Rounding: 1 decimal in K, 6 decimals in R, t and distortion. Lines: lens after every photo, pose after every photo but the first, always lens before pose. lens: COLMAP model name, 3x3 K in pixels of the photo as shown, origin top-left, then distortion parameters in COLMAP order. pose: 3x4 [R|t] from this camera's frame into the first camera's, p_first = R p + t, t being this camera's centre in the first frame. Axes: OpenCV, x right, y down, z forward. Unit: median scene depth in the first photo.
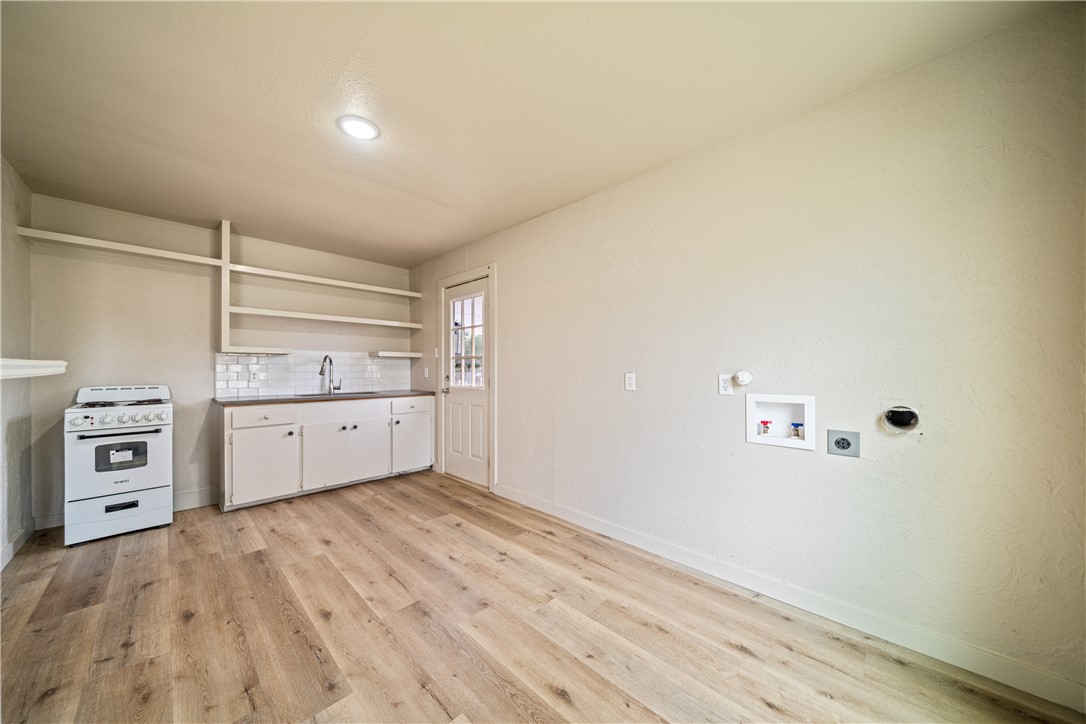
lens RADIAL K [[372.2, 0, 543.0], [0, 372.2, 362.0], [0, 0, 1]] dist [-0.000756, -0.000071]
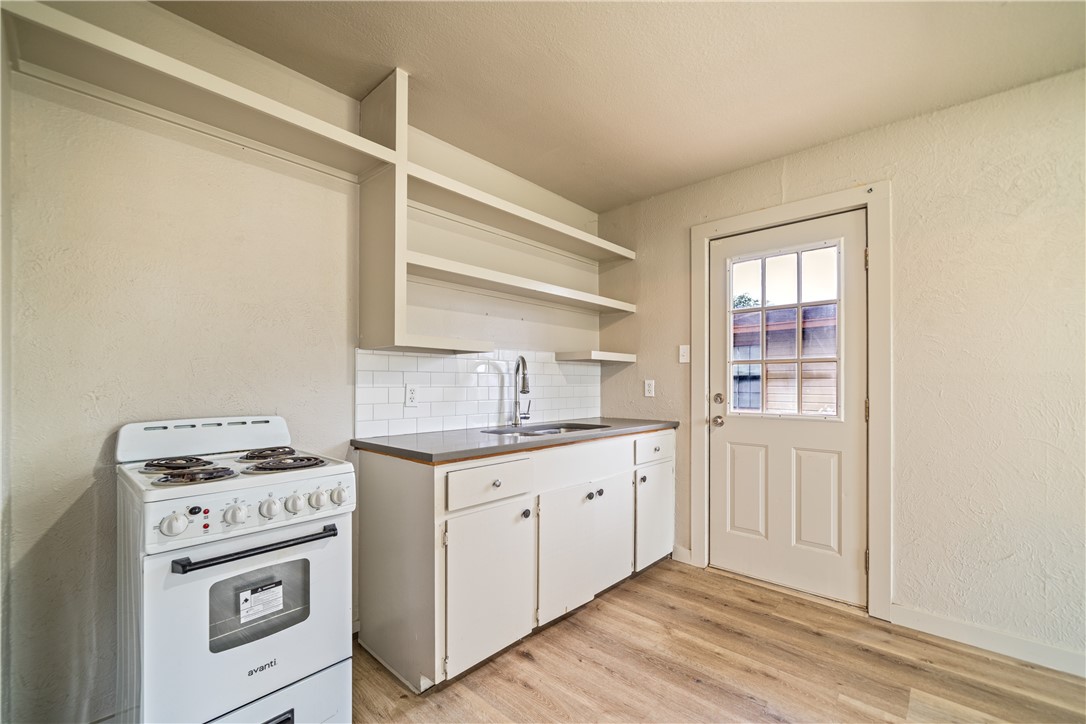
lens RADIAL K [[452.5, 0, 544.9], [0, 452.5, 373.8], [0, 0, 1]] dist [0.000862, 0.000060]
pose [[0.999347, 0.004645, 0.035841, -0.704041], [-0.004676, 0.999989, 0.000767, 0.008388], [-0.035837, -0.000934, 0.999357, 0.422521]]
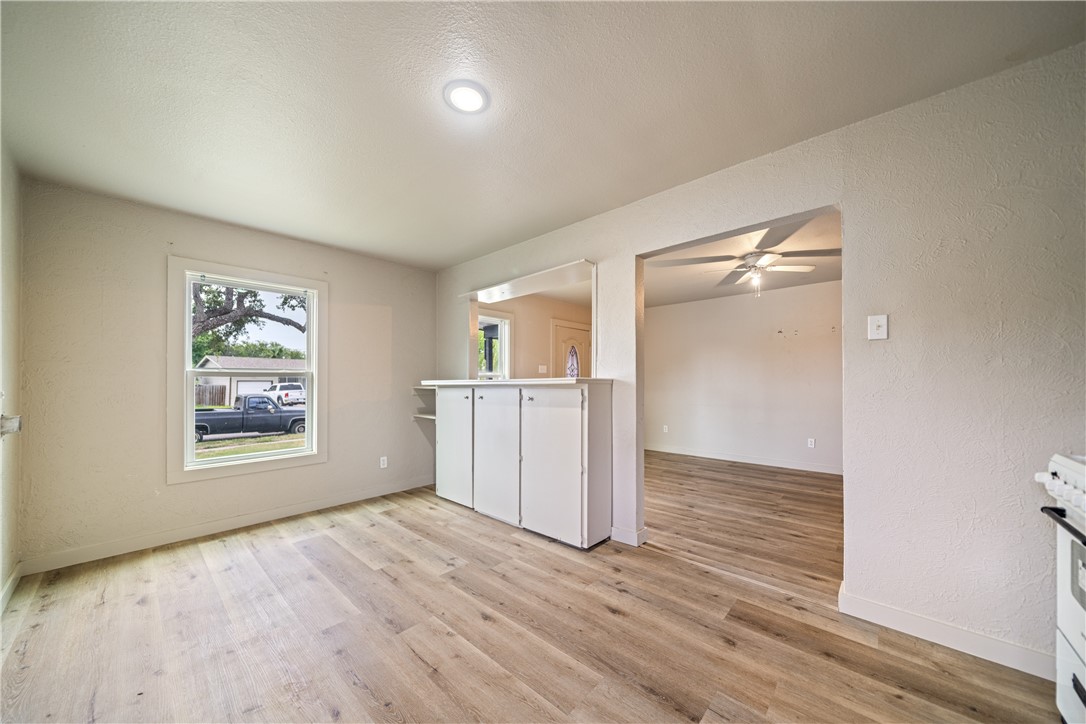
lens RADIAL K [[374.0, 0, 545.1], [0, 374.0, 382.3], [0, 0, 1]] dist [0.000558, 0.000021]
pose [[-0.999347, 0.005545, -0.035703, -0.401929], [0.006111, 0.999857, -0.015737, 0.021804], [0.035610, -0.015945, -0.999239, 1.166176]]
